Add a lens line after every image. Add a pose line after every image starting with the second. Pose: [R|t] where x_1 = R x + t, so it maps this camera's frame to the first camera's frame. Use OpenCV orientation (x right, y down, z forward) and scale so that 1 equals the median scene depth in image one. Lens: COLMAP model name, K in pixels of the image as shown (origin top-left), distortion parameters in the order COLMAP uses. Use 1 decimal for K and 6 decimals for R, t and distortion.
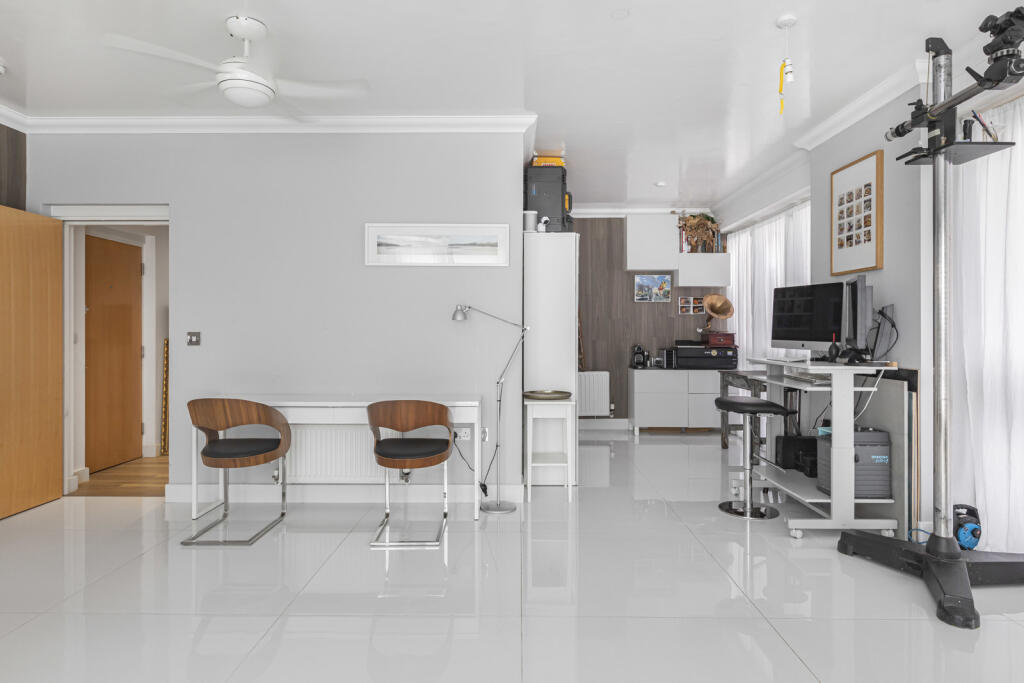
lens RADIAL K [[579.4, 0, 510.2], [0, 579.4, 326.9], [0, 0, 1]] dist [0.005125, -0.001054]
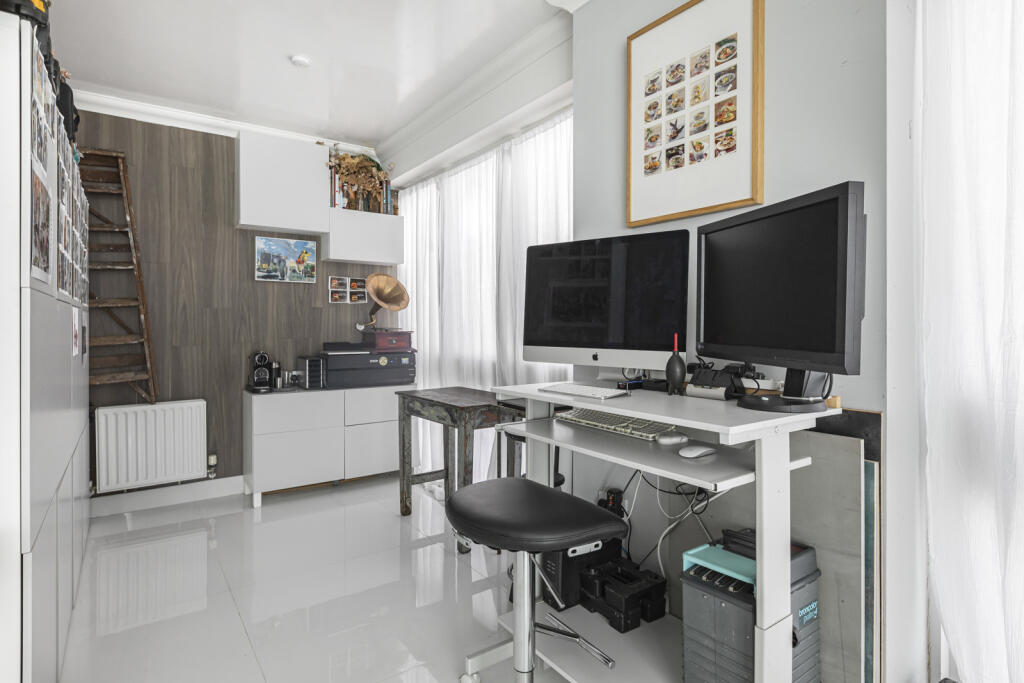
lens RADIAL K [[536.4, 0, 513.1], [0, 536.4, 328.2], [0, 0, 1]] dist [0.000553, -0.000888]
pose [[0.805327, -0.002279, 0.592827, 0.158318], [-0.002548, 0.999970, 0.007306, 0.003224], [-0.592826, -0.007394, 0.805297, 0.618393]]
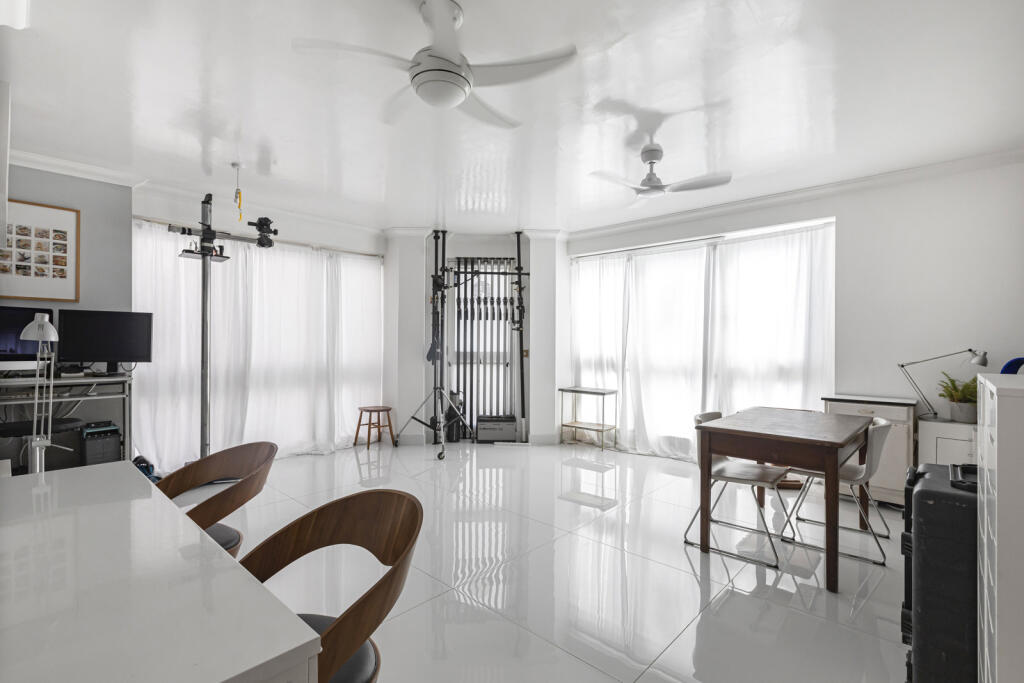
lens RADIAL K [[465.1, 0, 510.8], [0, 465.1, 344.7], [0, 0, 1]] dist [0.002665, 0.001602]
pose [[-0.737048, -0.006526, 0.675808, -0.640205], [-0.009611, 0.999953, -0.000826, -0.011219], [-0.675772, -0.007103, -0.737077, 0.915853]]
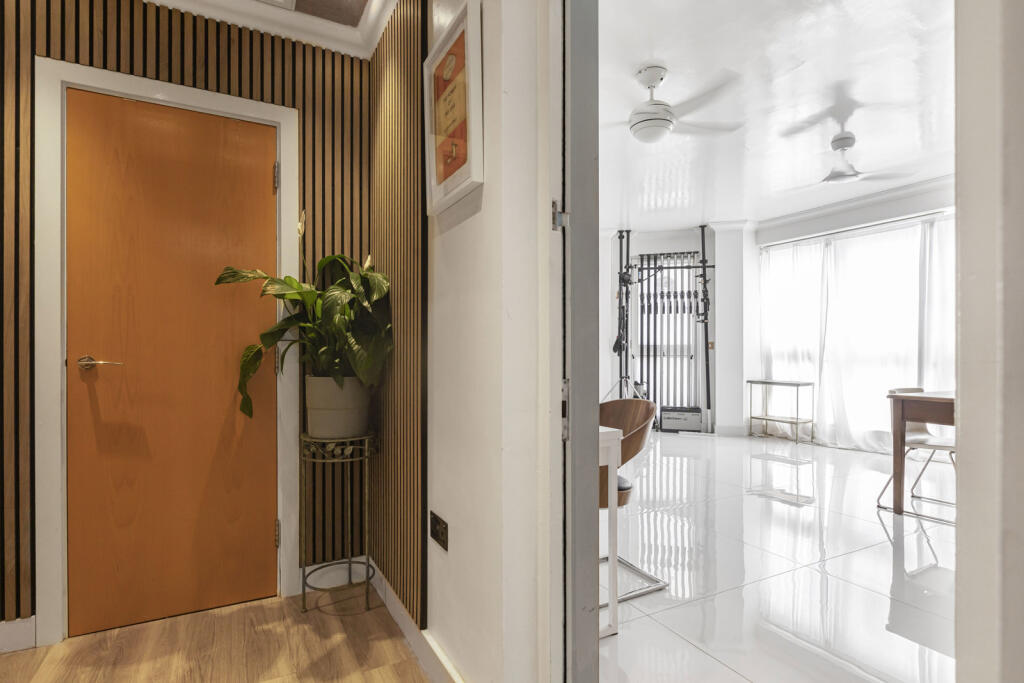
lens RADIAL K [[507.3, 0, 514.0], [0, 507.3, 351.7], [0, 0, 1]] dist [0.000170, 0.000880]
pose [[-0.479023, -0.000805, 0.877802, -0.787377], [-0.006743, 0.999973, -0.002763, 0.039721], [-0.877777, -0.007243, -0.479015, 1.109000]]
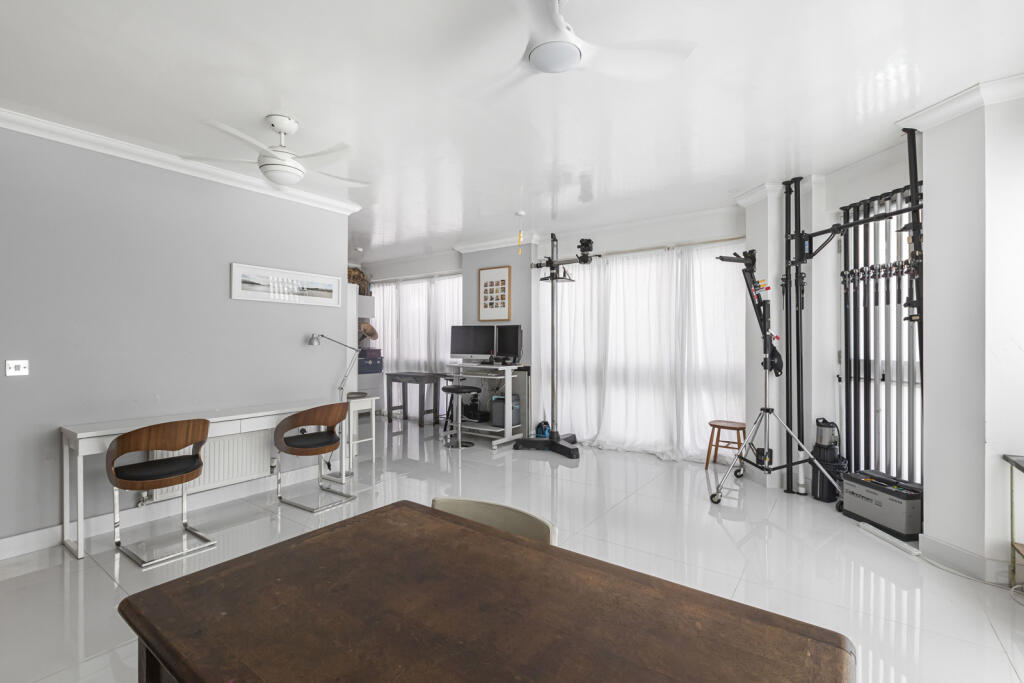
lens RADIAL K [[465.1, 0, 517.1], [0, 465.1, 336.4], [0, 0, 1]] dist [0.002665, 0.001602]
pose [[0.568561, 0.007996, 0.822602, -0.640031], [-0.003792, 0.999968, -0.007099, -0.023377], [-0.822632, 0.000917, 0.568573, -0.010126]]
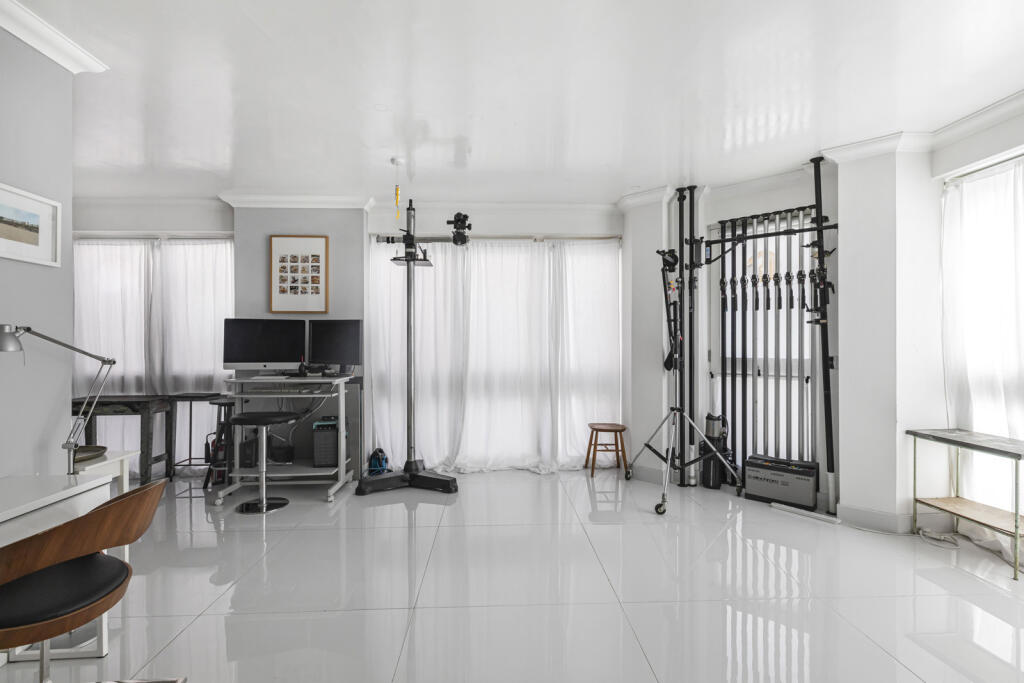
lens RADIAL K [[465.1, 0, 515.5], [0, 465.1, 342.9], [0, 0, 1]] dist [0.002665, 0.001602]
pose [[-0.063953, -0.000518, 0.997953, -0.513933], [-0.002825, 0.999996, 0.000338, -0.019451], [-0.997949, -0.002798, -0.063954, 0.477470]]
